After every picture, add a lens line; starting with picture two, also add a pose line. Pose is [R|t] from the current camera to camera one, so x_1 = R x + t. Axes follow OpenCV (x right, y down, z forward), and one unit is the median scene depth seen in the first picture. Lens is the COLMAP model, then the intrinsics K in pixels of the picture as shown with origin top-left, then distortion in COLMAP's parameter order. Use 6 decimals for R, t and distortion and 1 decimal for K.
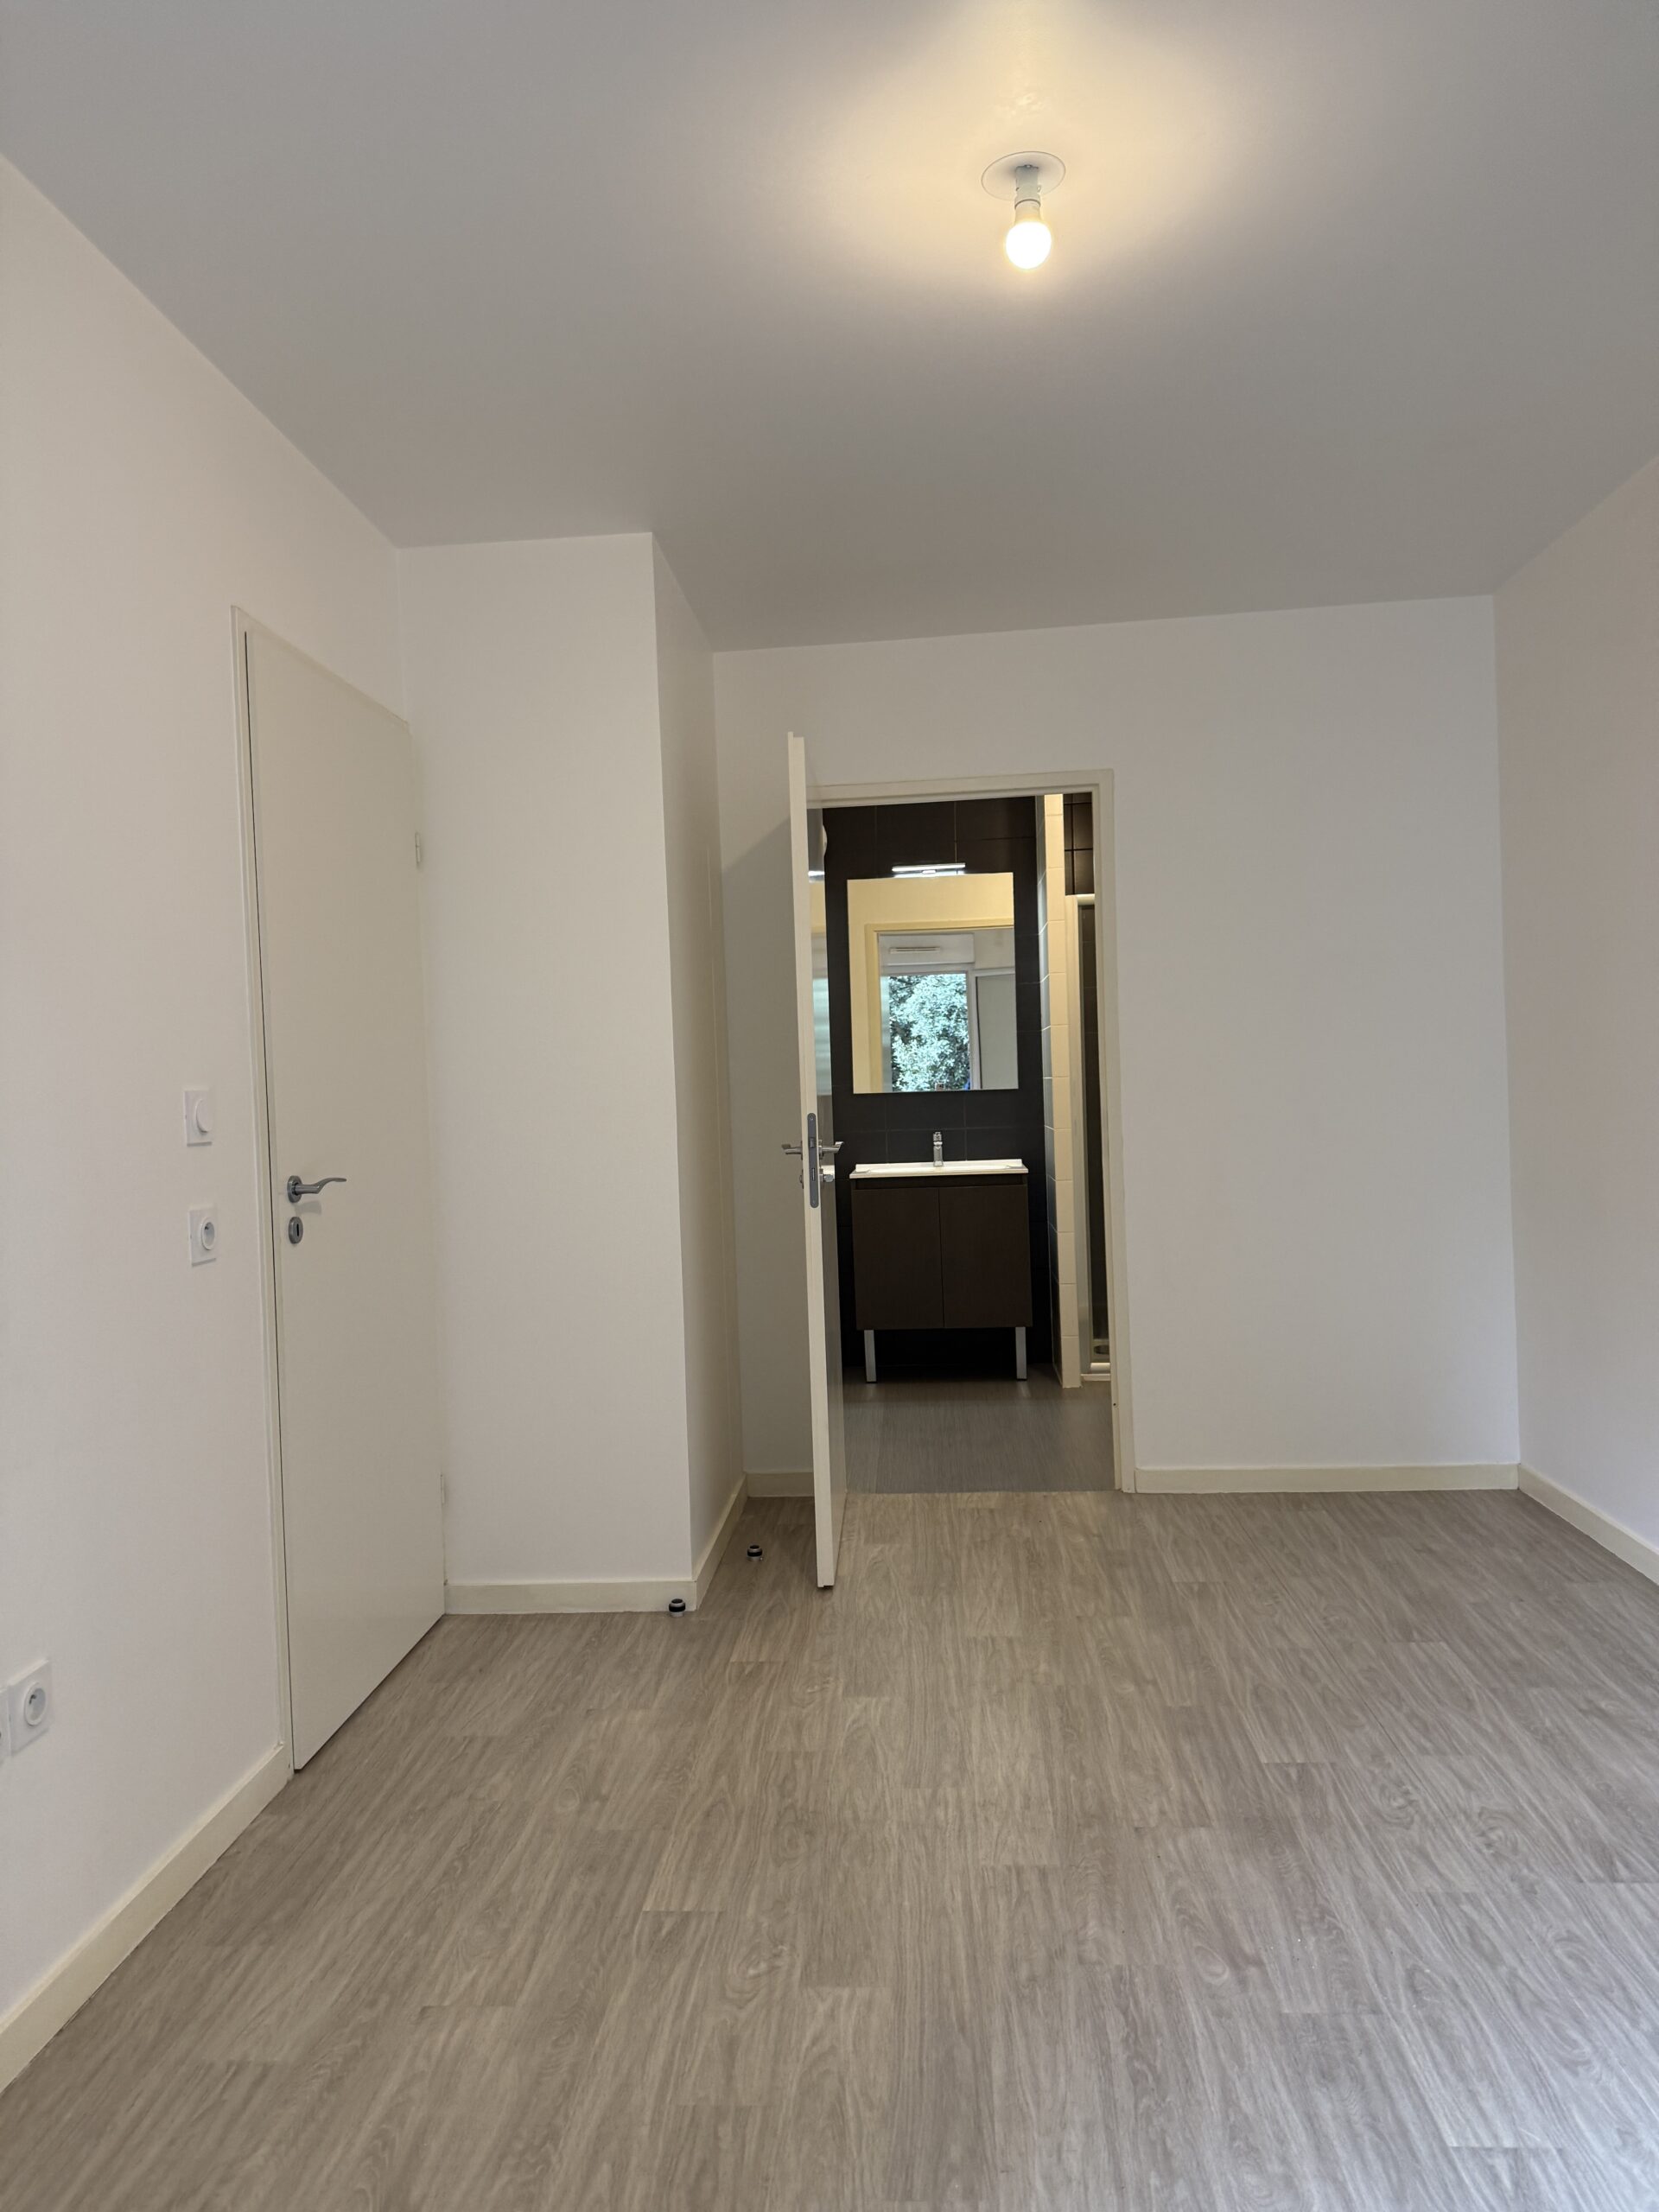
lens RADIAL K [[1560.0, 0, 829.5], [0, 1560.0, 1098.2], [0, 0, 1]] dist [0.032644, -0.010762]
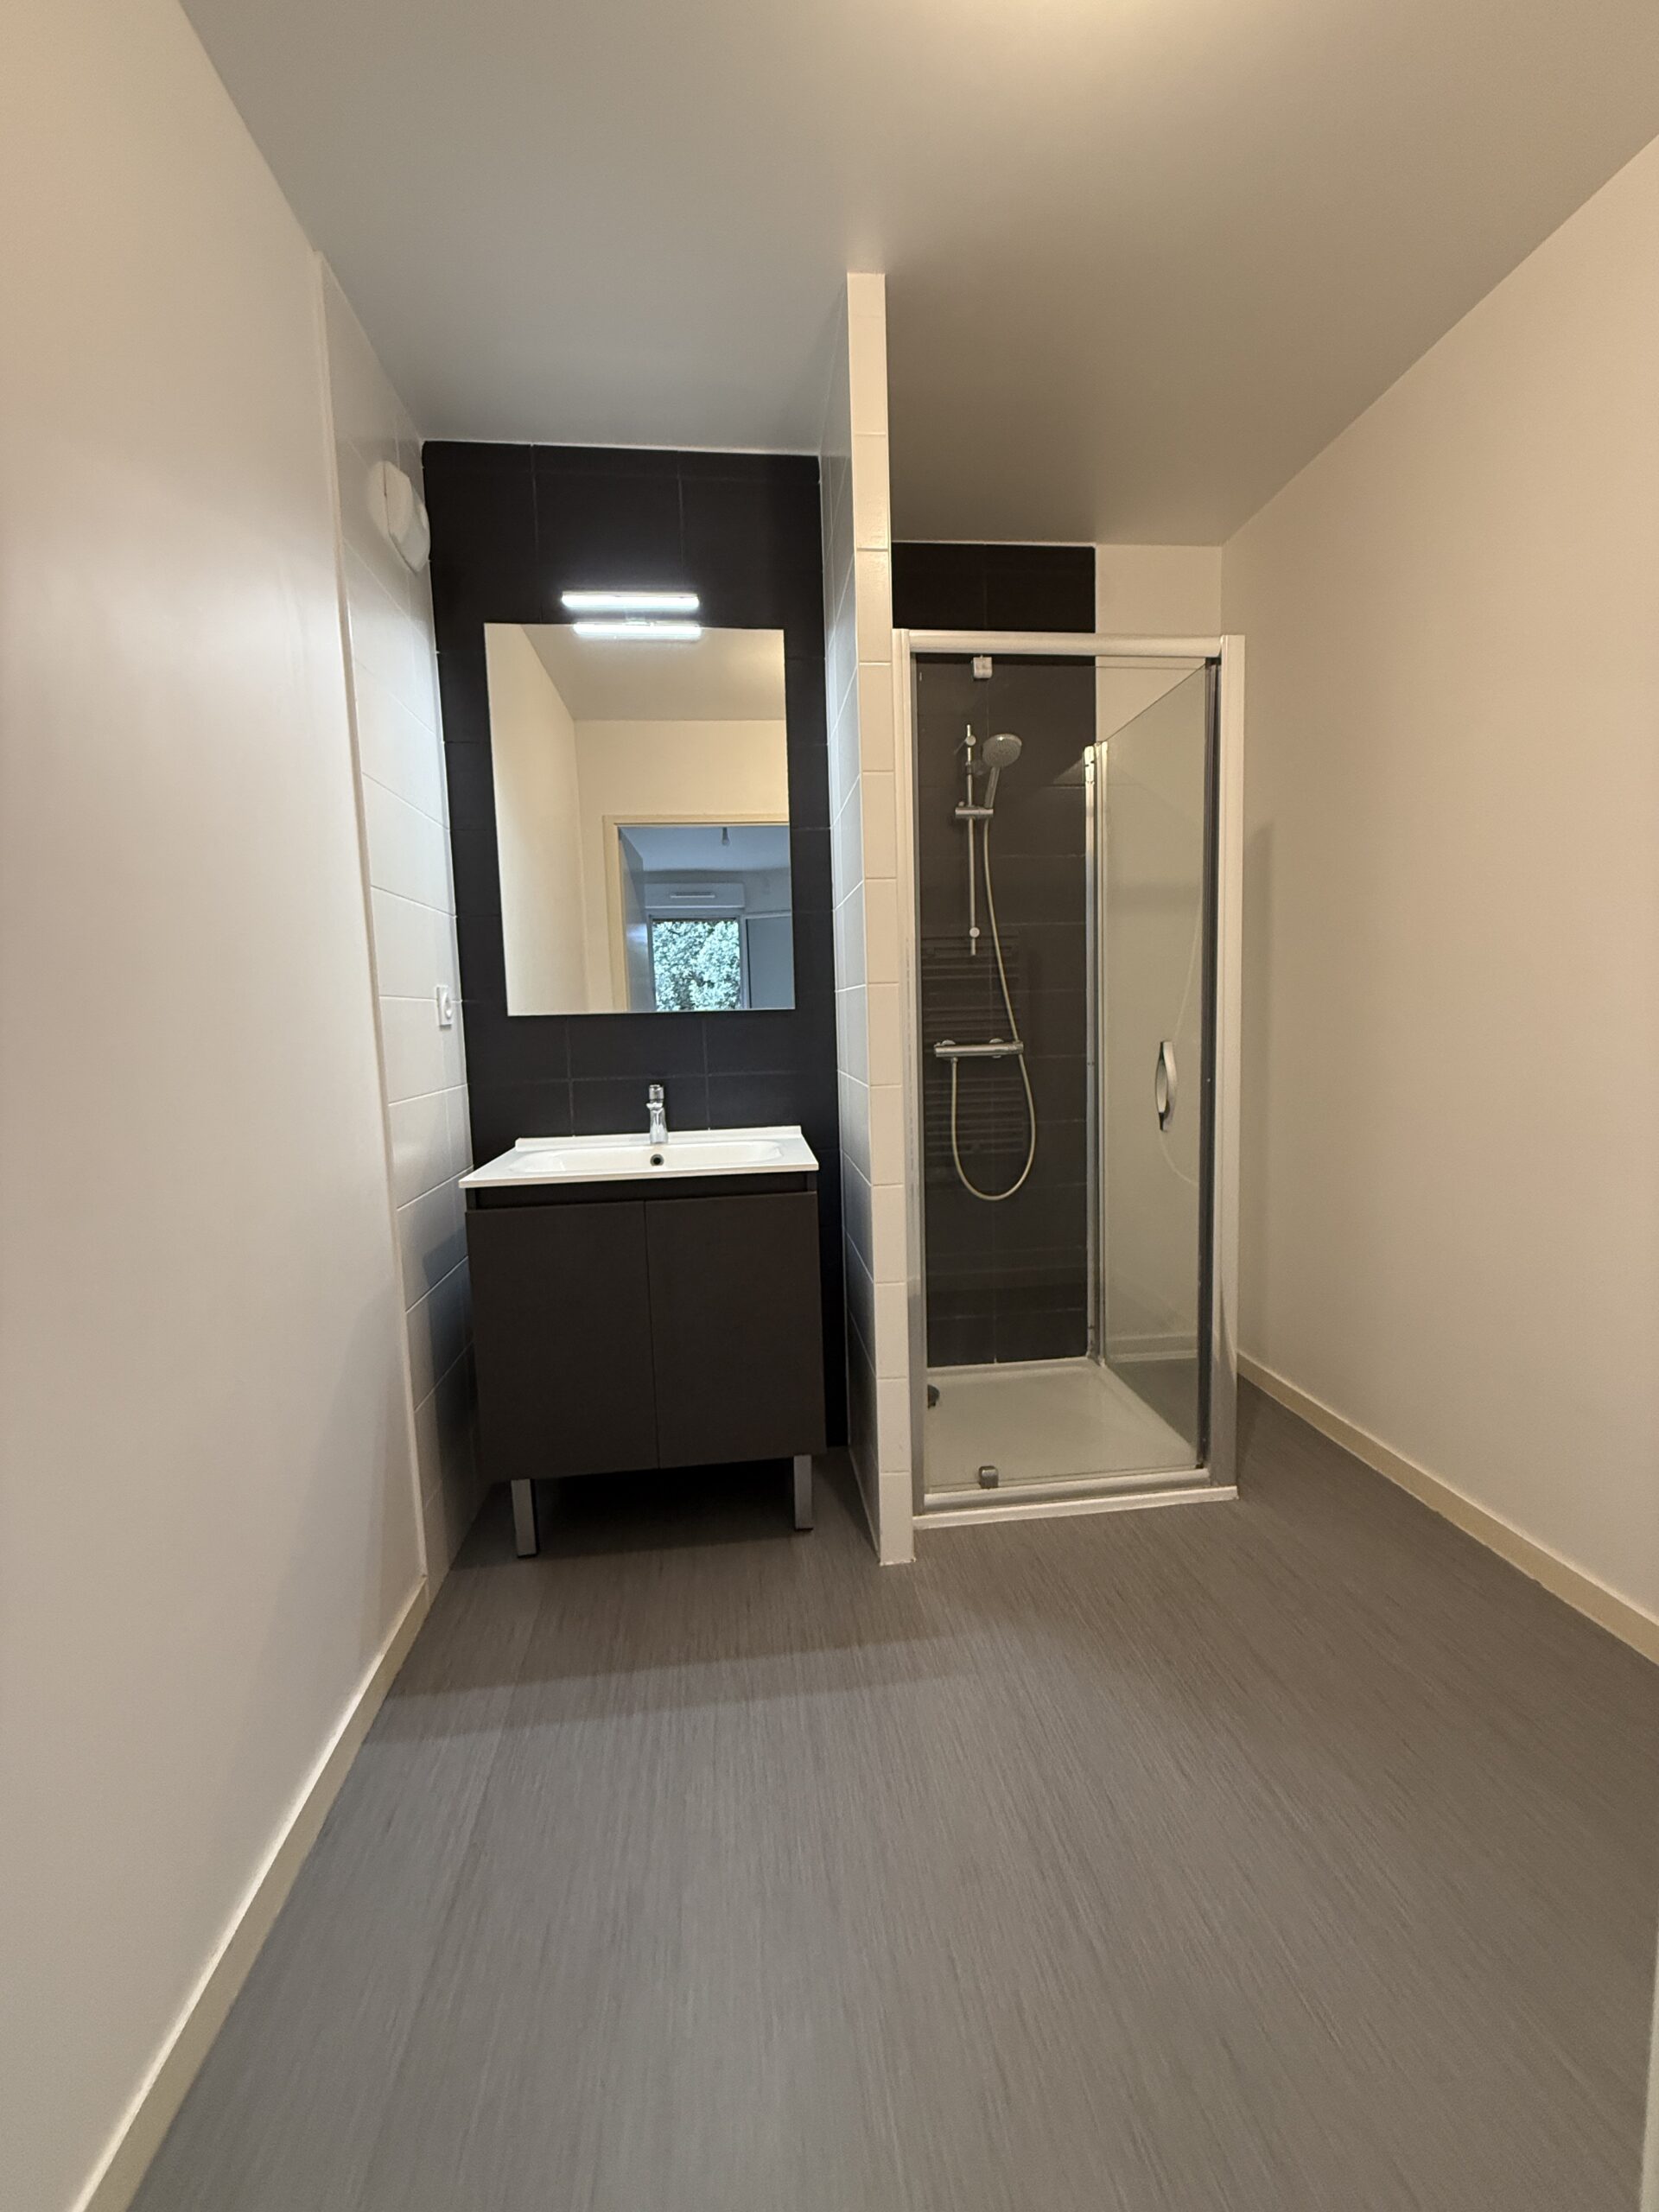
lens RADIAL K [[882.8, 0, 838.5], [0, 882.8, 1093.3], [0, 0, 1]] dist [-0.000379, -0.000302]
pose [[0.982911, -0.011951, 0.183695, 0.069597], [-0.001813, 0.997214, 0.074575, 0.000524], [-0.184074, -0.073634, 0.980150, 0.619941]]
